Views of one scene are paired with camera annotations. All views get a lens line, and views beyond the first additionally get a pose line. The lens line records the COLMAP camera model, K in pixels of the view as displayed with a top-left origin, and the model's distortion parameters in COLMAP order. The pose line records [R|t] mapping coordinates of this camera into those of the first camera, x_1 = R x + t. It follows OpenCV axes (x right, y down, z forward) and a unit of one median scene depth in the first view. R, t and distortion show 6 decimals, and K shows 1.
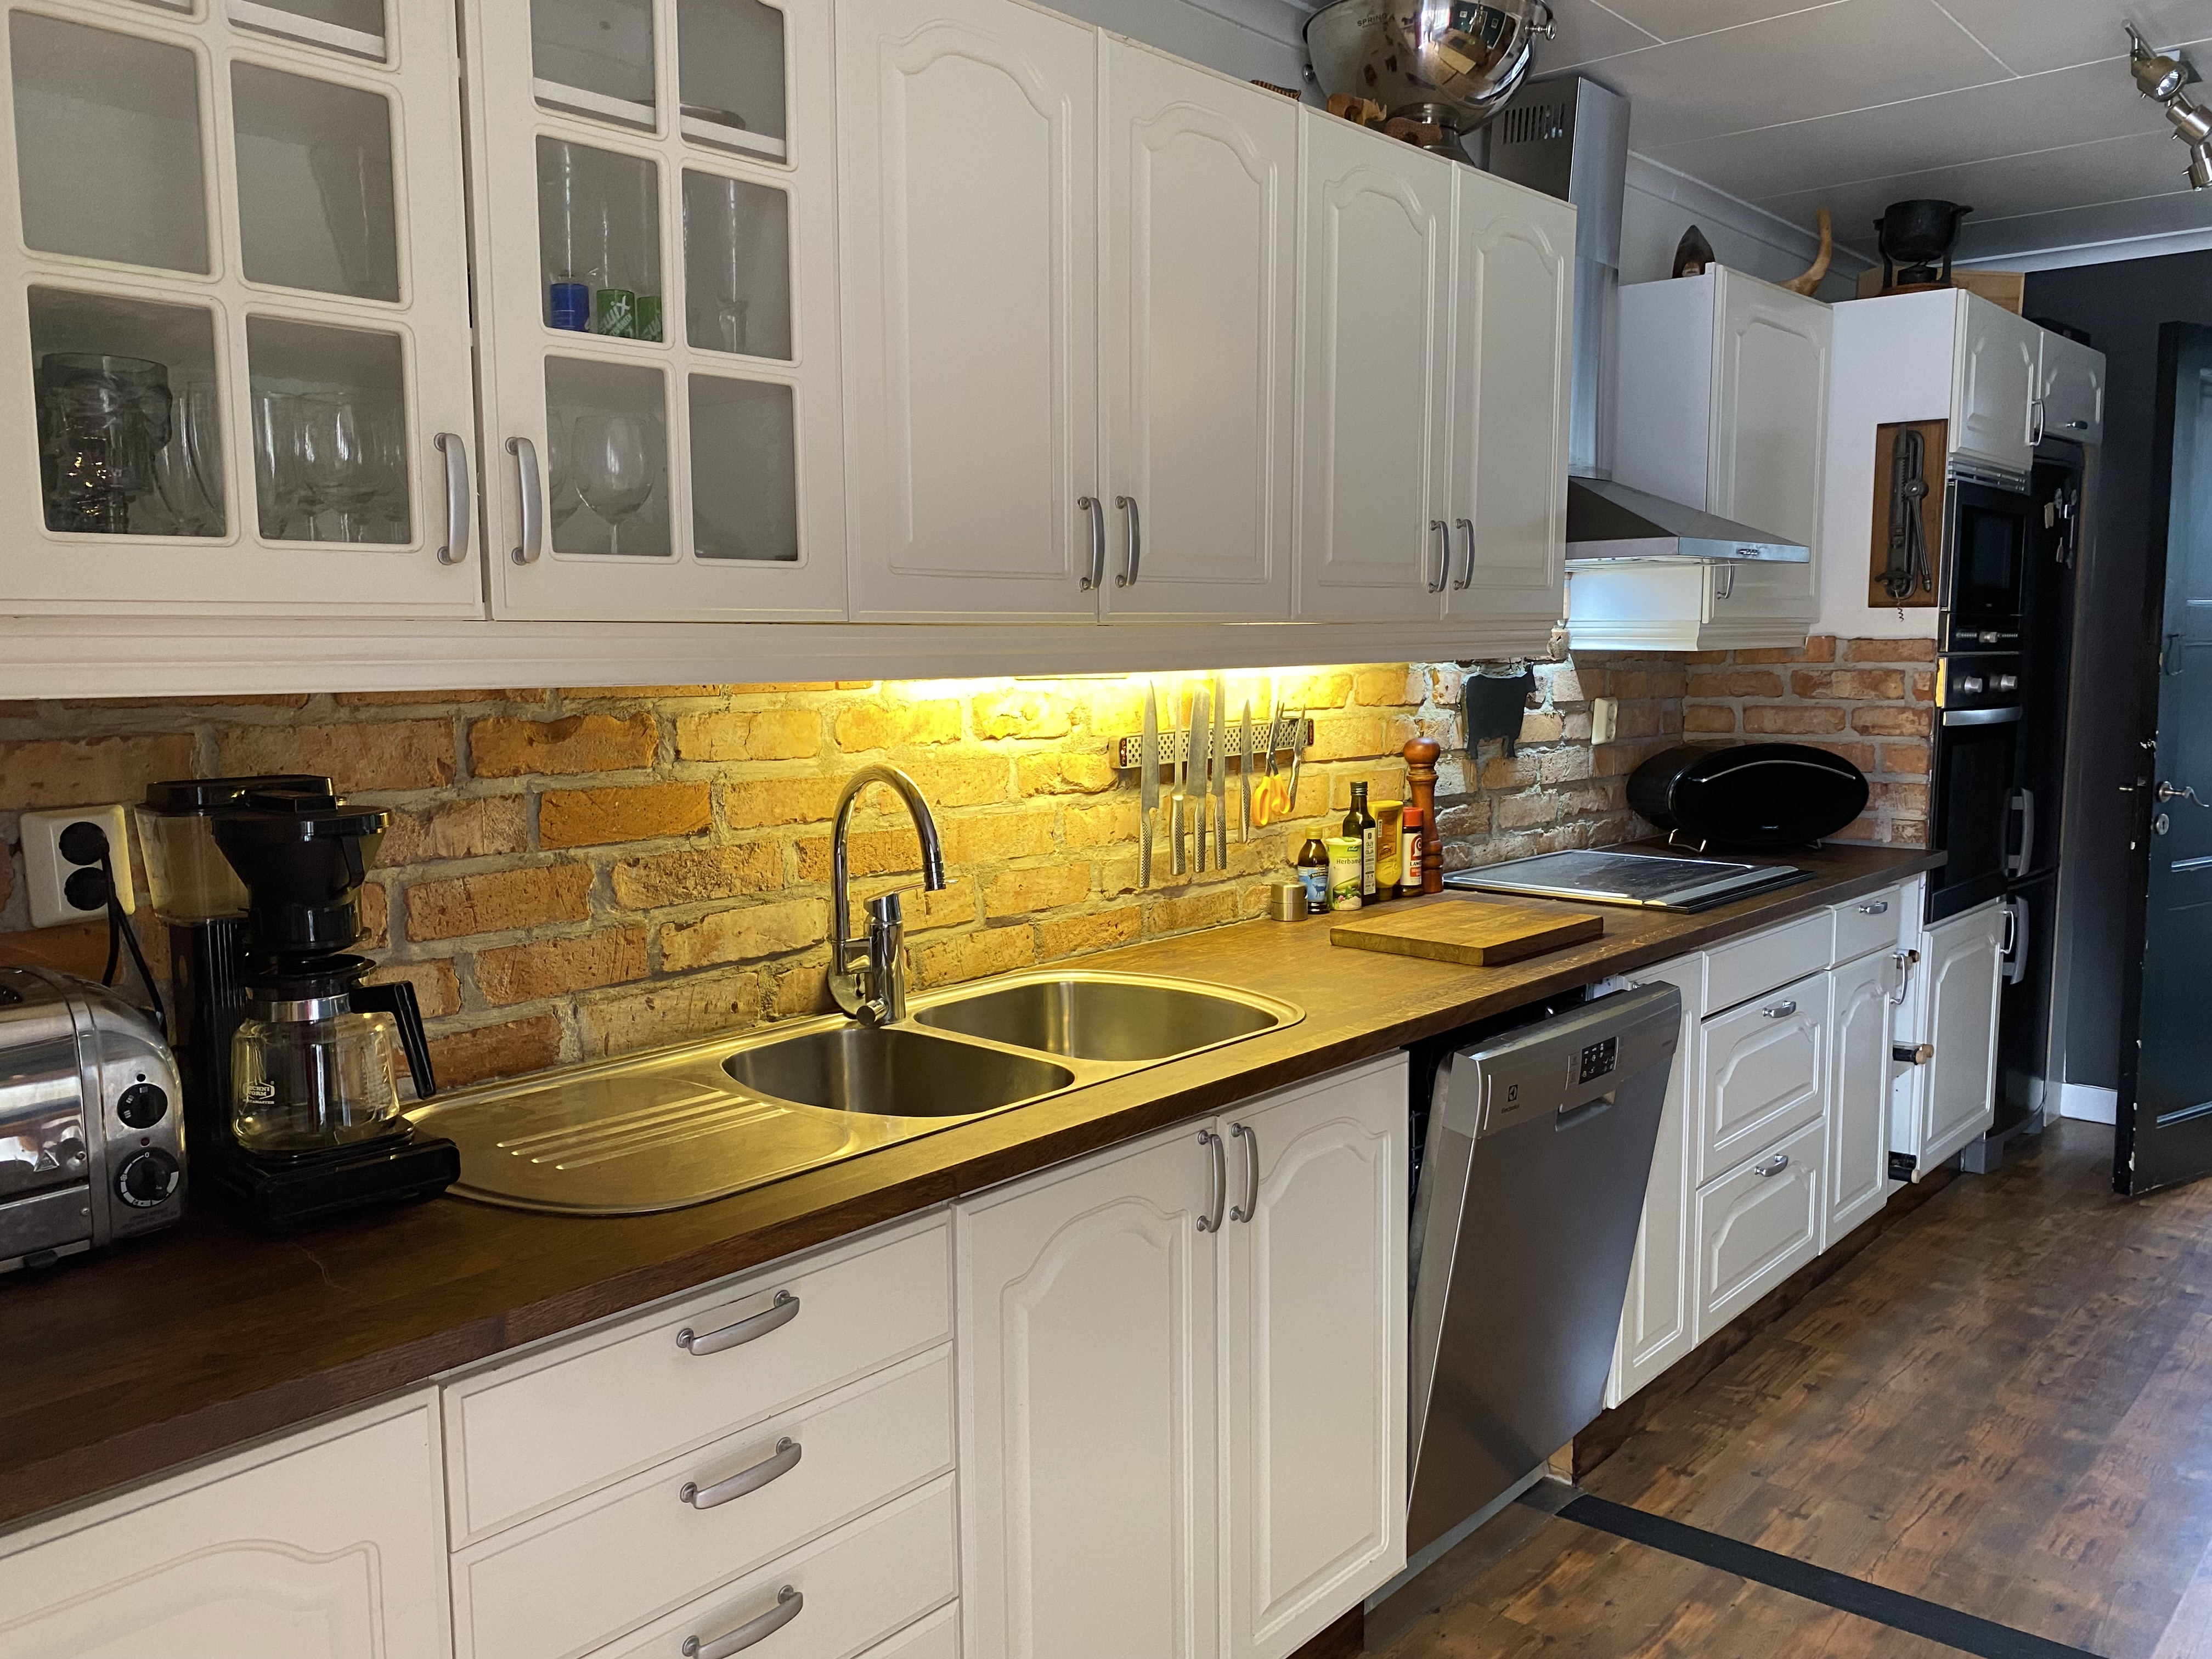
lens RADIAL K [[1665.6, 0, 1118.5], [0, 1665.6, 824.3], [0, 0, 1]] dist [0.083263, -0.155583]
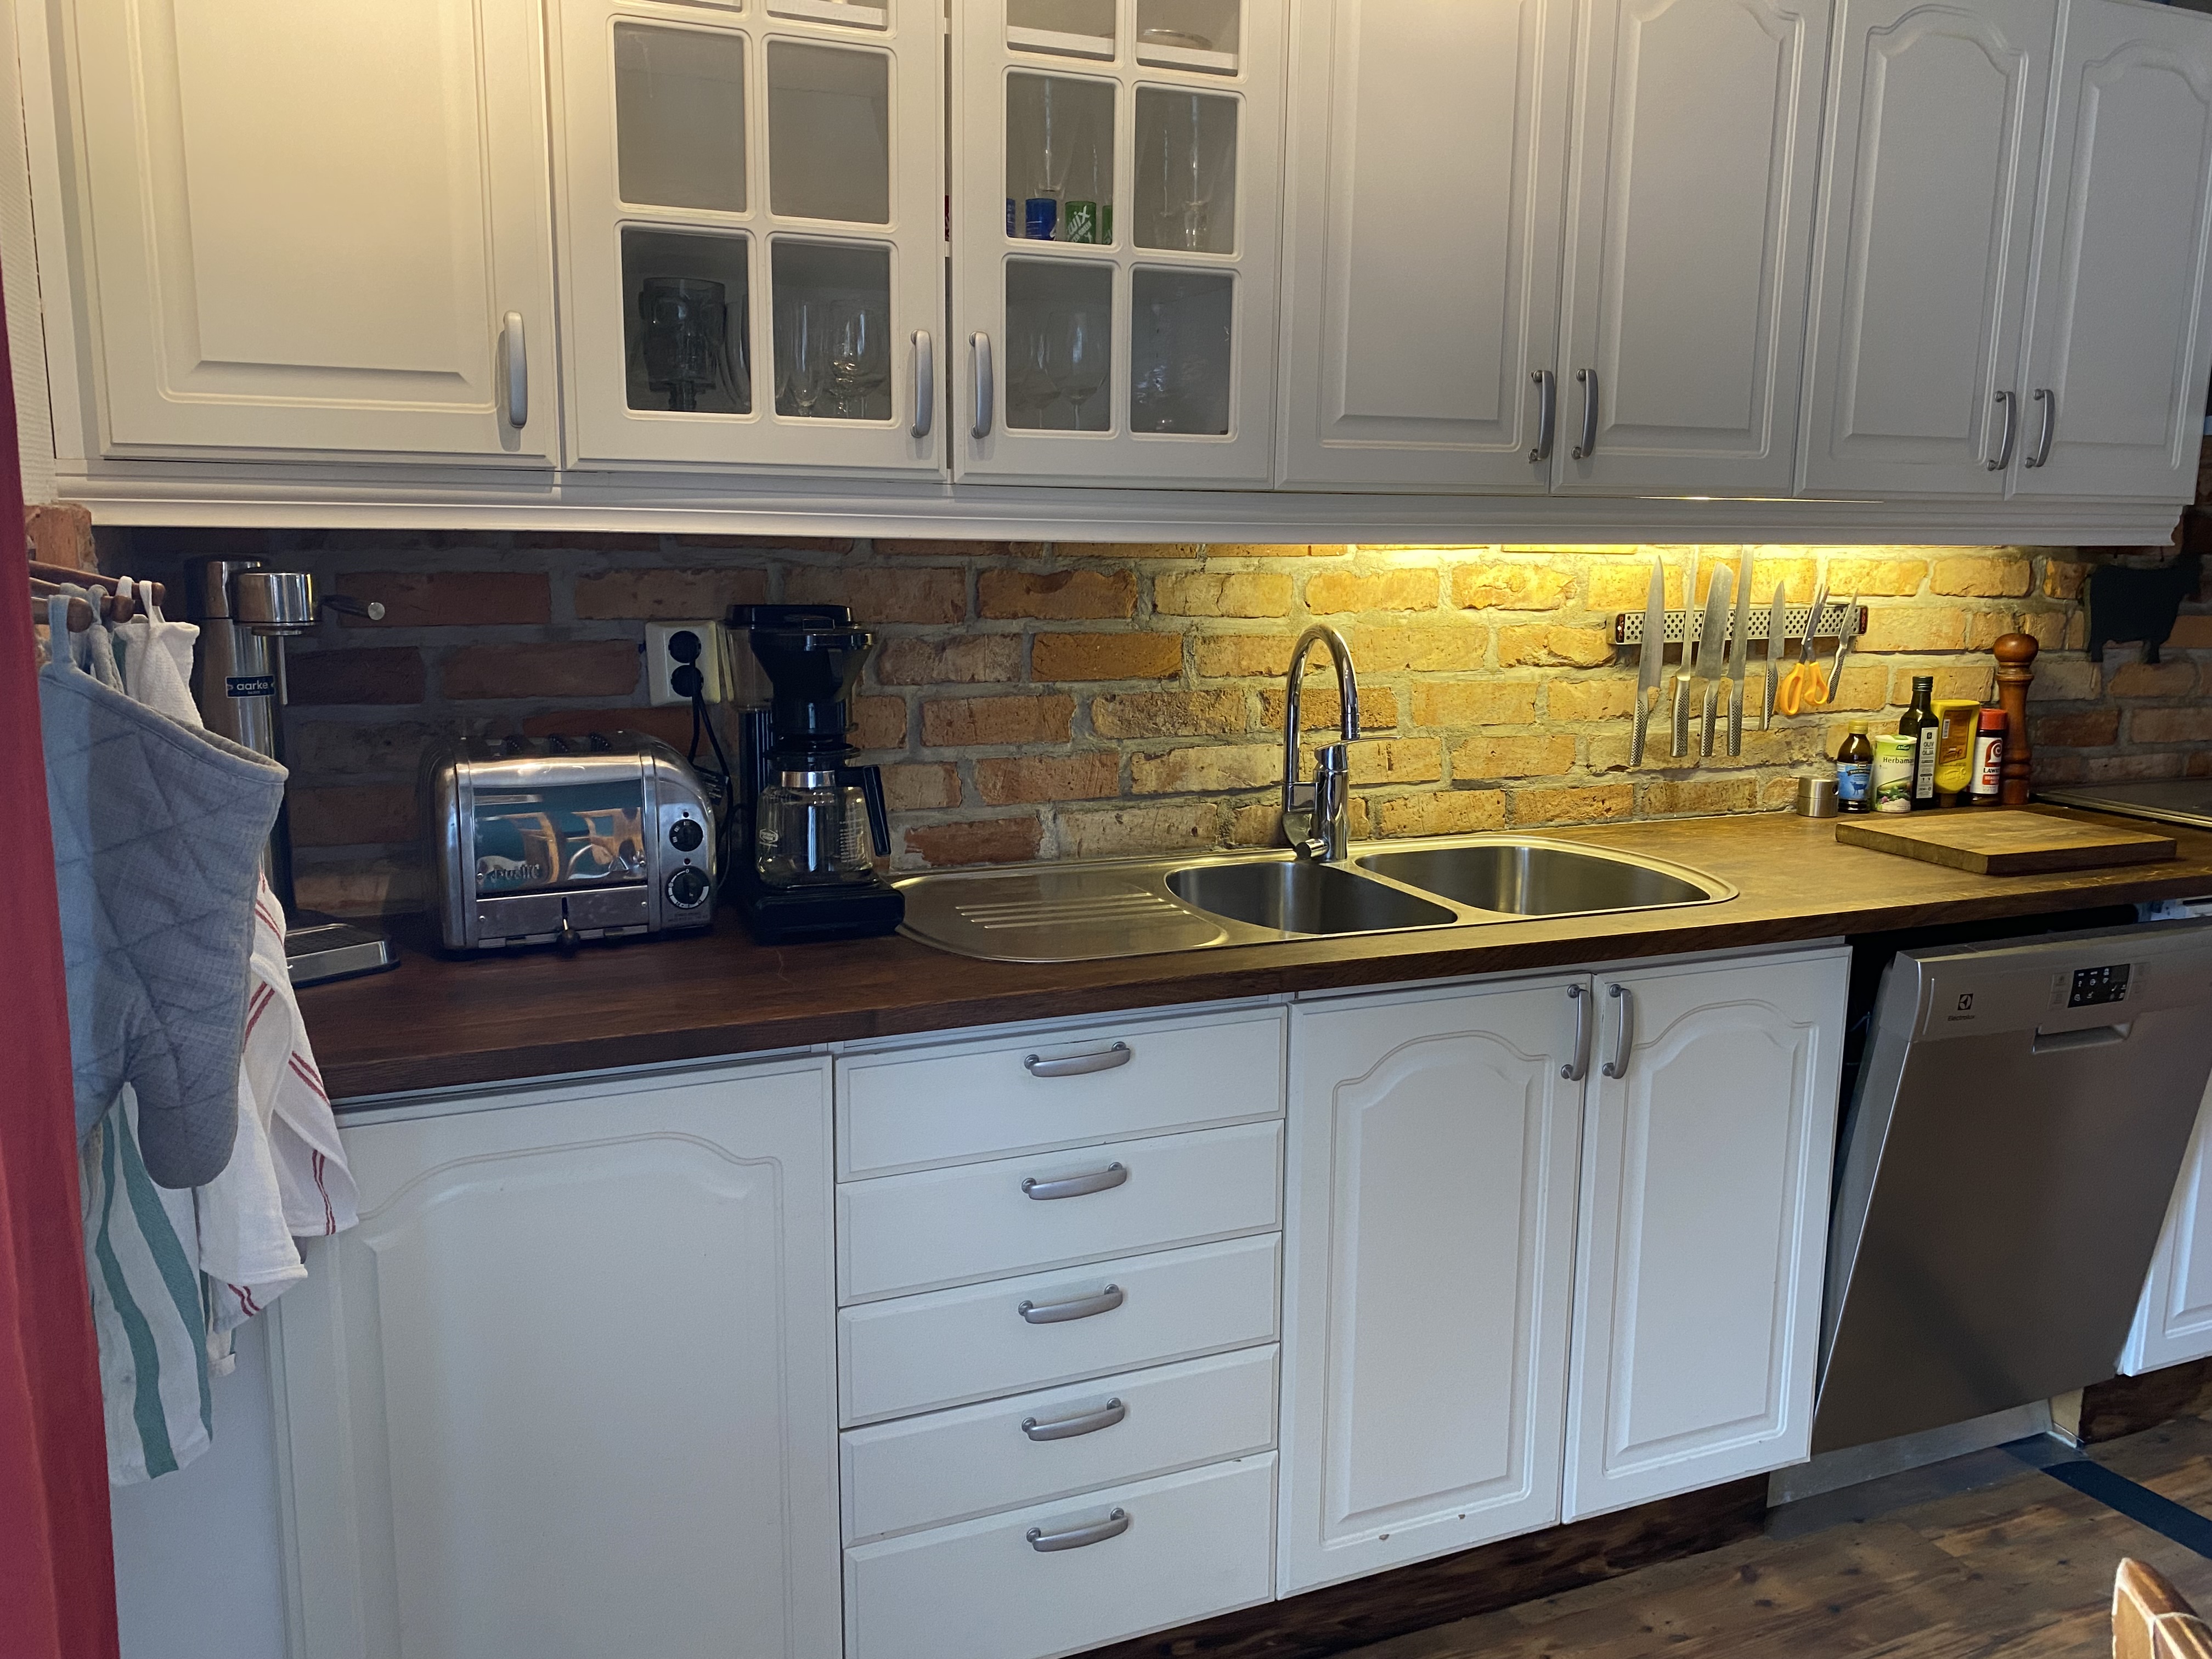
lens RADIAL K [[1665.6, 0, 1118.5], [0, 1665.6, 824.3], [0, 0, 1]] dist [0.083263, -0.155583]
pose [[0.903078, 0.090644, -0.419801, 0.201579], [-0.064626, 0.995025, 0.075824, 0.020437], [0.424585, -0.041345, 0.904443, -0.058045]]
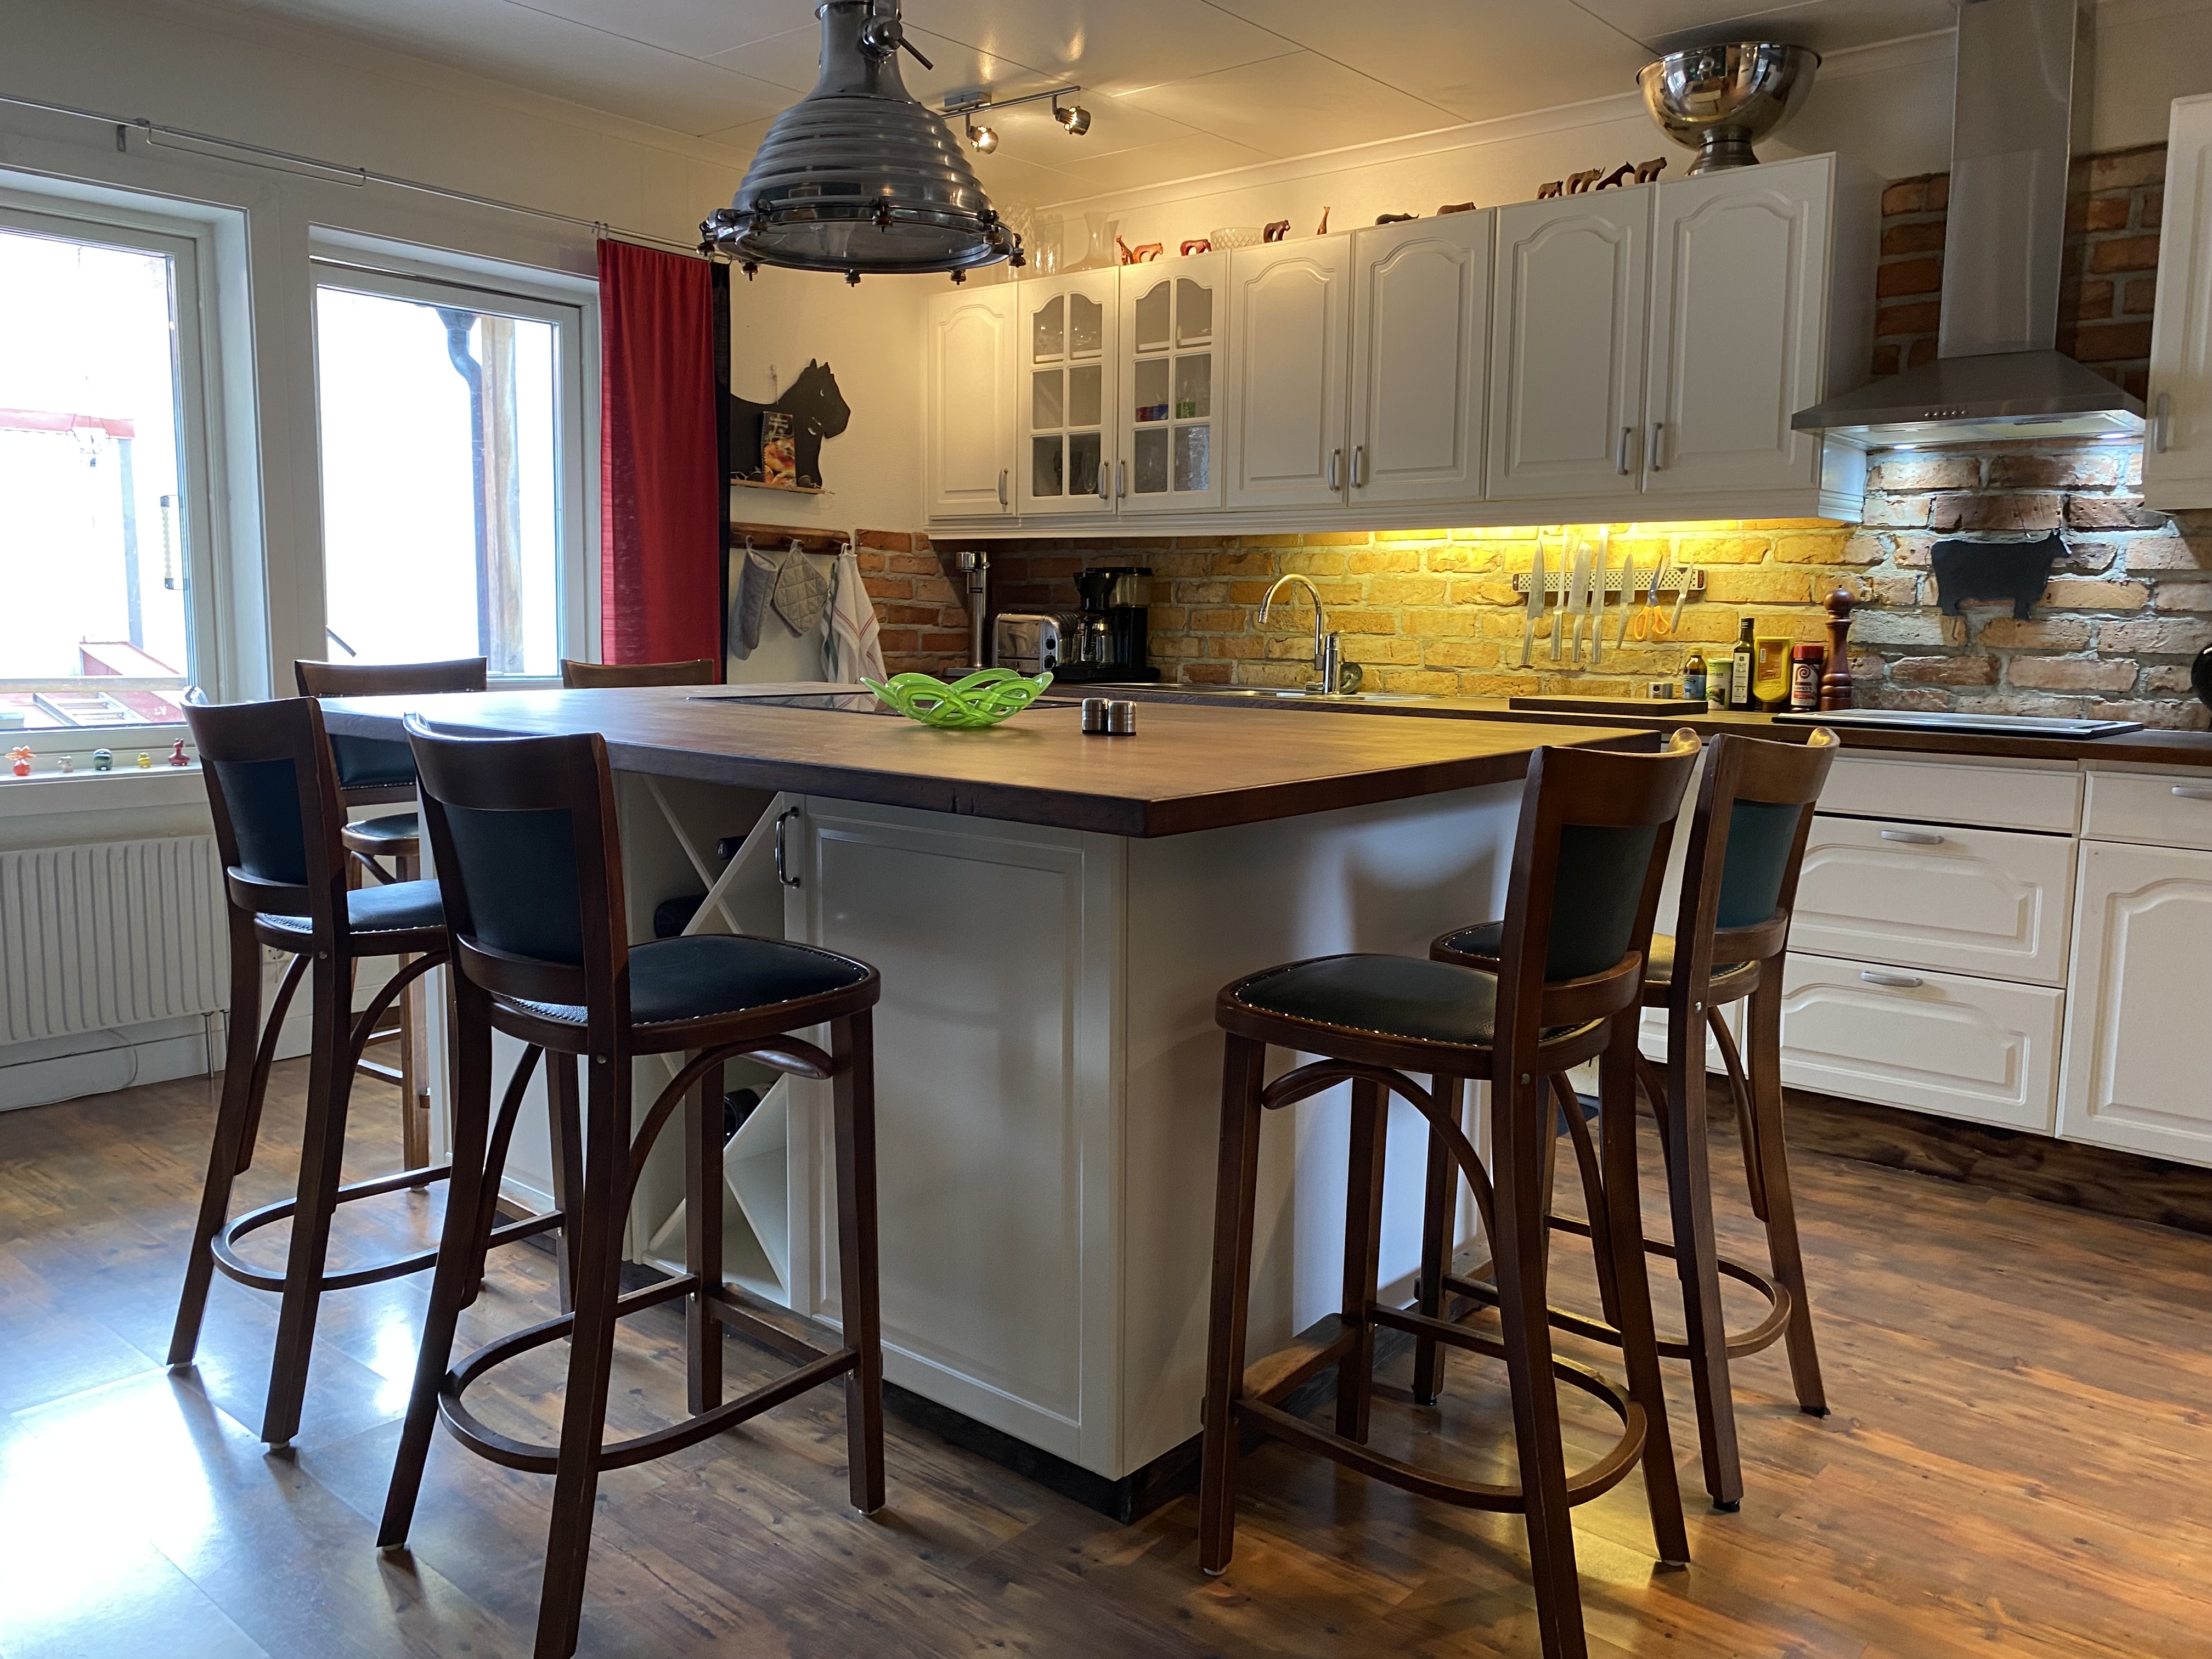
lens RADIAL K [[1650.9, 0, 1167.0], [0, 1650.9, 817.1], [0, 0, 1]] dist [0.061673, -0.150627]
pose [[0.062216, 0.126120, -0.990062, 2.091461], [-0.127628, 0.984845, 0.117435, 0.049454], [0.989869, 0.119054, 0.077370, 0.652054]]
